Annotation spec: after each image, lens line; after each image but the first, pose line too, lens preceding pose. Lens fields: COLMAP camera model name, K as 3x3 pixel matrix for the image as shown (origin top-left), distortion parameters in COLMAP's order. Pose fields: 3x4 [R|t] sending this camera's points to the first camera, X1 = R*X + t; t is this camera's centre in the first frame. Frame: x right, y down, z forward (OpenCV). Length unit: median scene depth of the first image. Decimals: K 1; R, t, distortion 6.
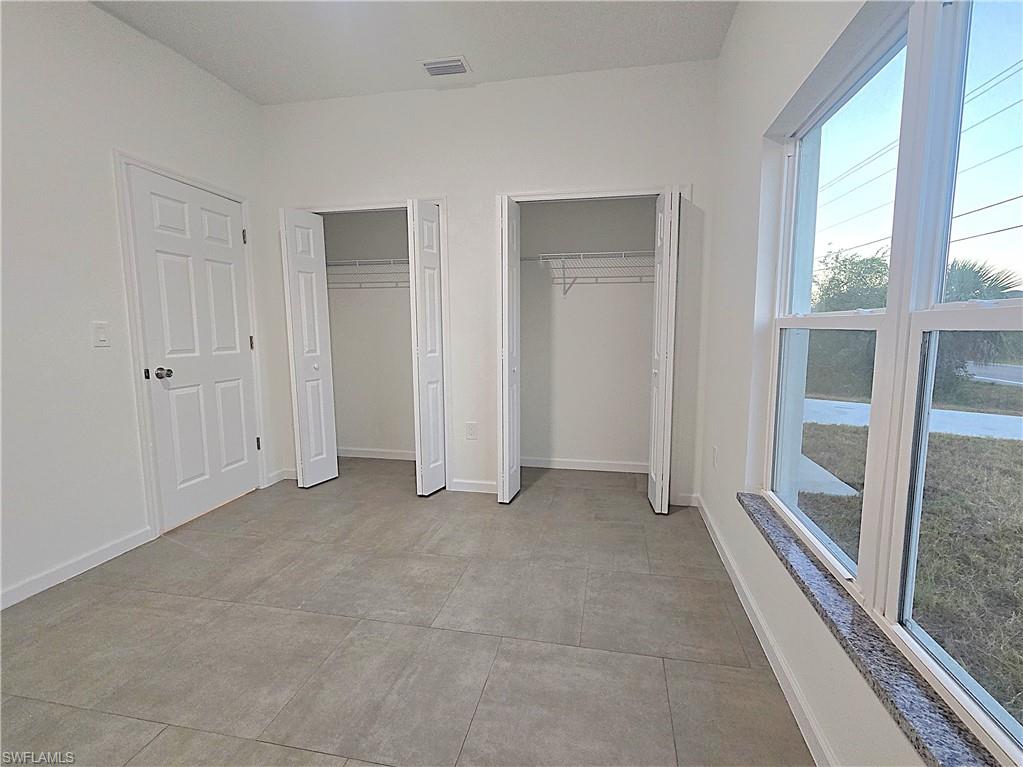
lens RADIAL K [[449.8, 0, 509.7], [0, 449.8, 375.6], [0, 0, 1]] dist [-0.000843, -0.000193]
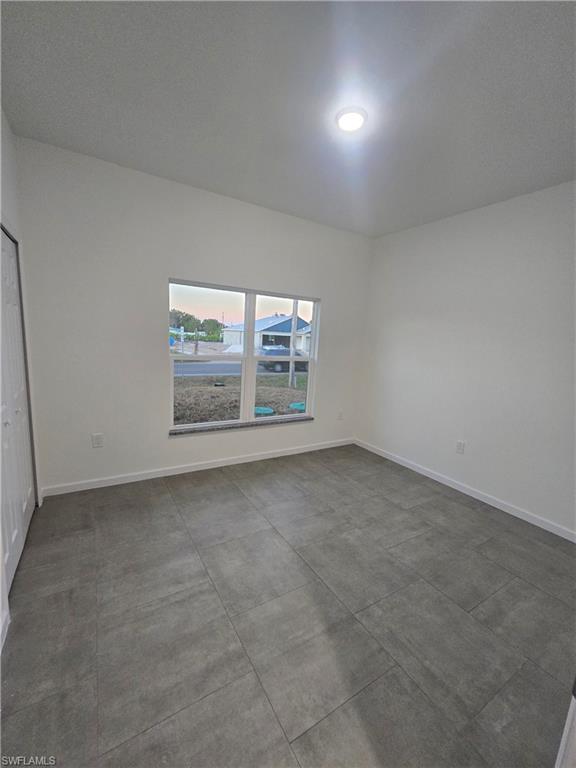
lens RADIAL K [[331.2, 0, 287.3], [0, 331.2, 388.8], [0, 0, 1]] dist [-0.000841, -0.000295]
pose [[-0.675112, -0.151721, 0.721945, -0.881624], [0.023748, 0.973646, 0.226825, -0.261711], [-0.737333, 0.170278, -0.653717, 1.363281]]
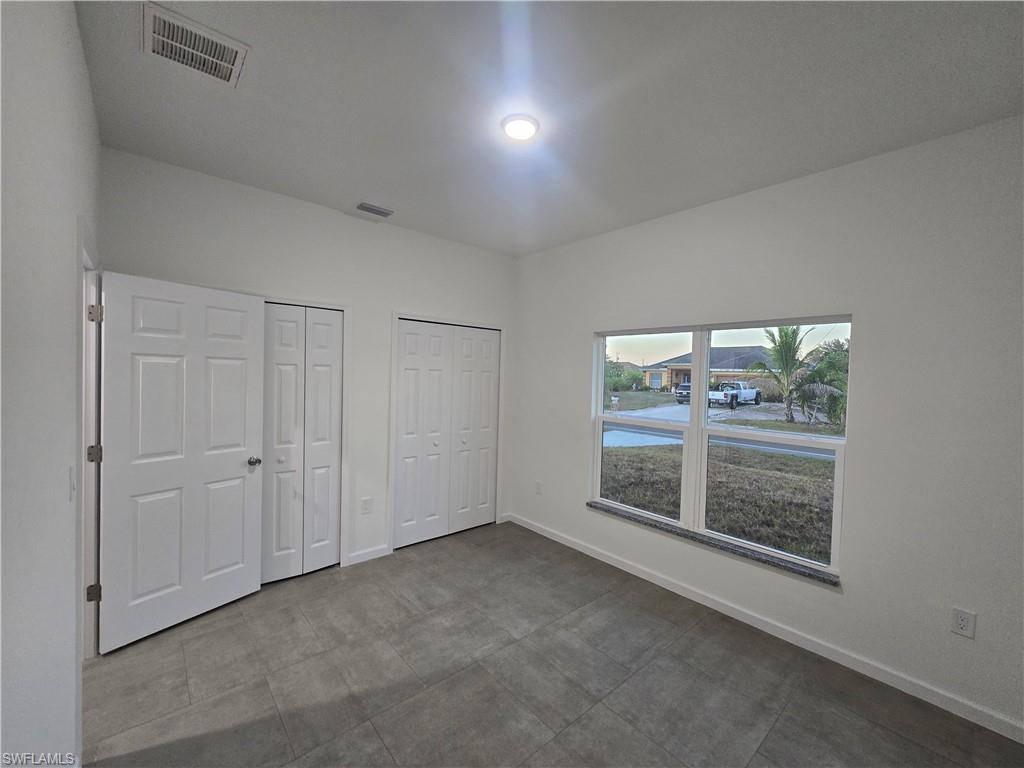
lens RADIAL K [[411.8, 0, 489.6], [0, 411.8, 381.9], [0, 0, 1]] dist [0.000847, -0.000098]
pose [[0.641674, 0.003088, 0.766971, -0.967752], [0.053727, 0.997354, -0.048965, -0.166054], [-0.765094, 0.072626, 0.639810, 0.116356]]
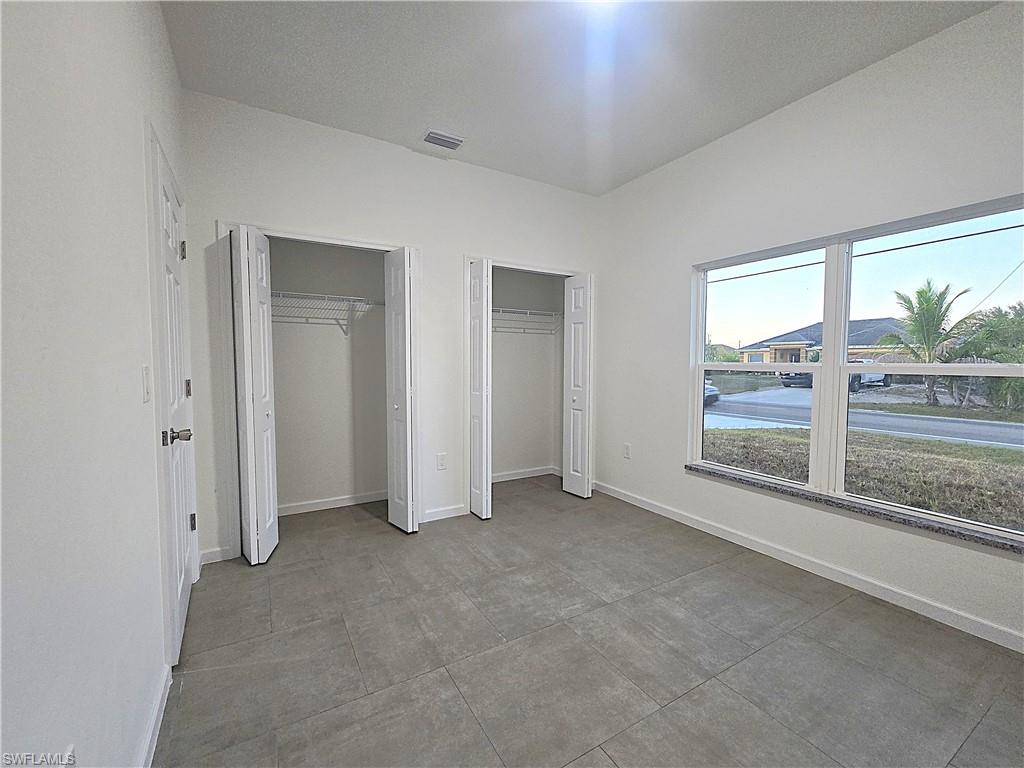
lens RADIAL K [[414.8, 0, 492.5], [0, 414.8, 378.6], [0, 0, 1]] dist [-0.000526, 0.000729]
pose [[0.768422, -0.021568, 0.639580, -0.898273], [0.063307, 0.997091, -0.042436, -0.039577], [-0.636804, 0.073098, 0.767553, 0.195181]]
